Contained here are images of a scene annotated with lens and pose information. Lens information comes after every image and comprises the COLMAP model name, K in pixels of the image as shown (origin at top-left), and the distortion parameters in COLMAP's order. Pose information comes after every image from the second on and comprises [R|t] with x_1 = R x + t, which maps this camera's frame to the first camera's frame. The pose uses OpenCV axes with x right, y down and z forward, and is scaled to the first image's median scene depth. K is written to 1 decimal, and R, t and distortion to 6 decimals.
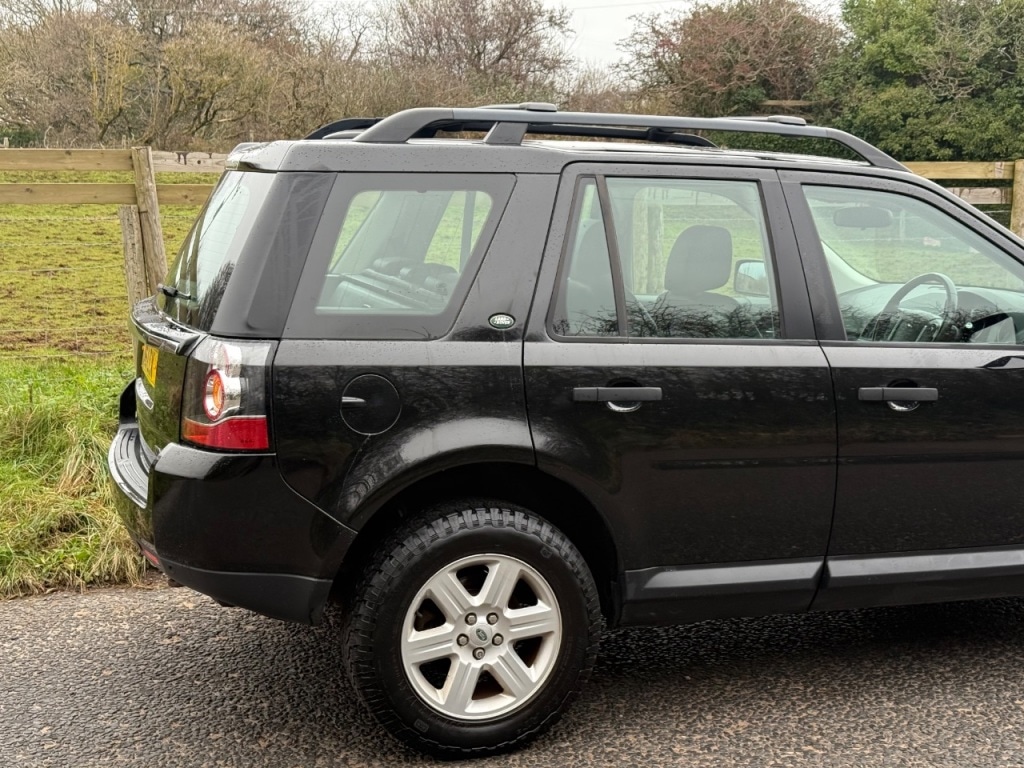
lens RADIAL K [[1416.2, 0, 512.0], [0, 1416.2, 384.0], [0, 0, 1]] dist [0.210231, -0.526214]
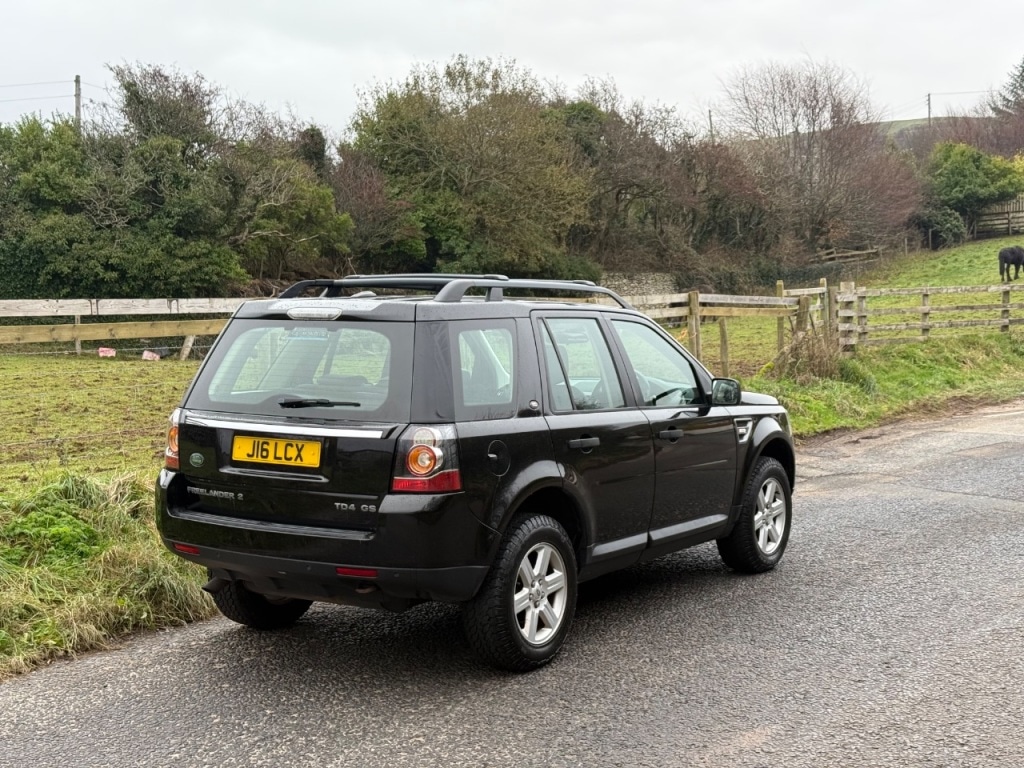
lens RADIAL K [[1416.2, 0, 512.0], [0, 1416.2, 384.0], [0, 0, 1]] dist [0.210231, -0.526214]
pose [[0.785548, -0.052704, 0.616552, -0.137457], [0.100573, 0.993993, -0.043172, 0.000221], [-0.610573, 0.095922, 0.786130, -0.040451]]
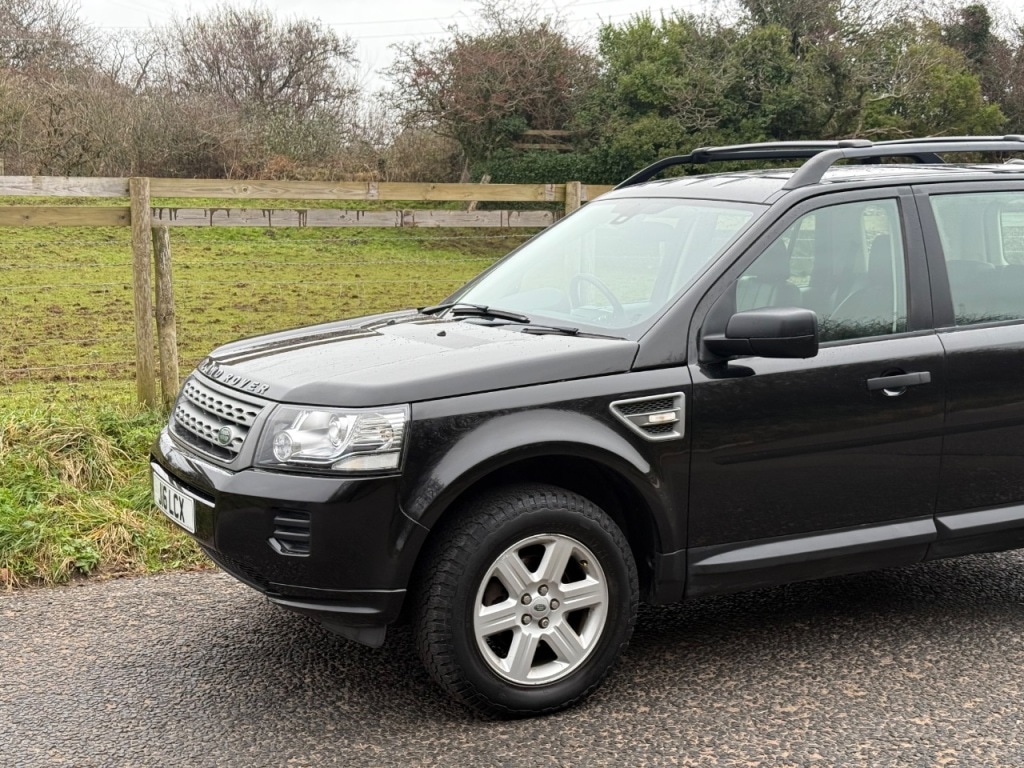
lens RADIAL K [[1416.2, 0, 512.0], [0, 1416.2, 384.0], [0, 0, 1]] dist [0.210231, -0.526214]
pose [[0.993888, -0.020476, 0.108480, 0.057998], [0.022818, 0.999532, -0.020387, 0.000497], [-0.108012, 0.022738, 0.993890, 0.011626]]
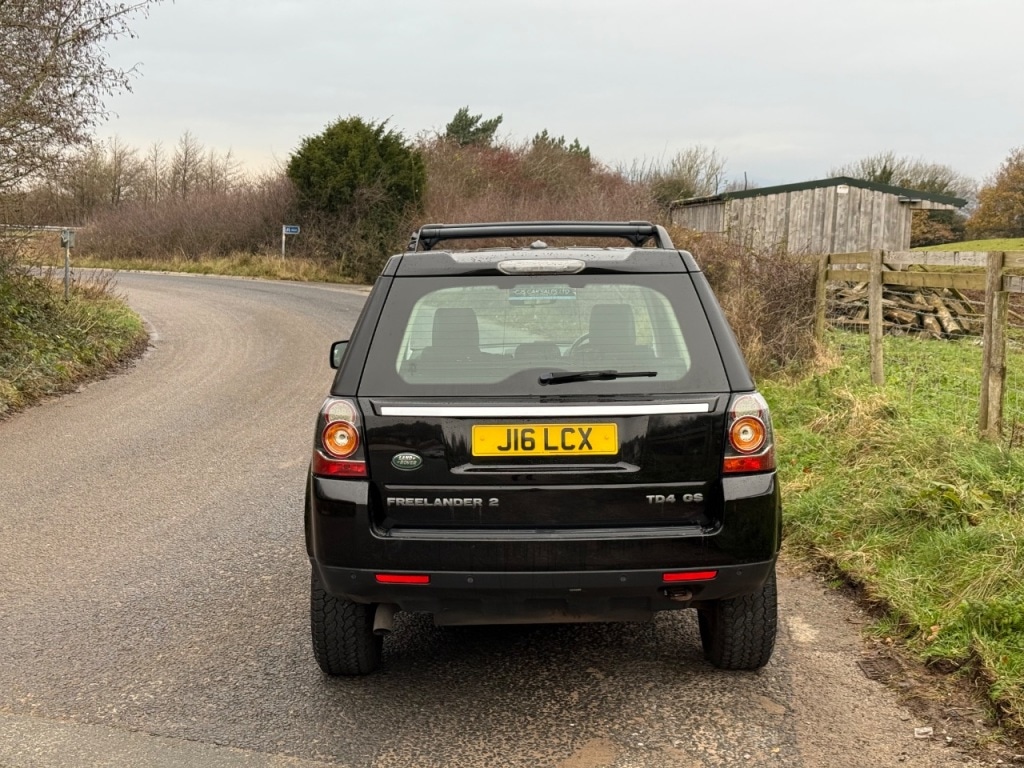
lens RADIAL K [[1416.2, 0, 512.0], [0, 1416.2, 384.0], [0, 0, 1]] dist [0.210231, -0.526214]
pose [[0.383771, -0.097316, 0.918286, -0.186424], [0.155092, 0.987098, 0.039793, -0.015014], [-0.910311, 0.127147, 0.393913, 0.075760]]
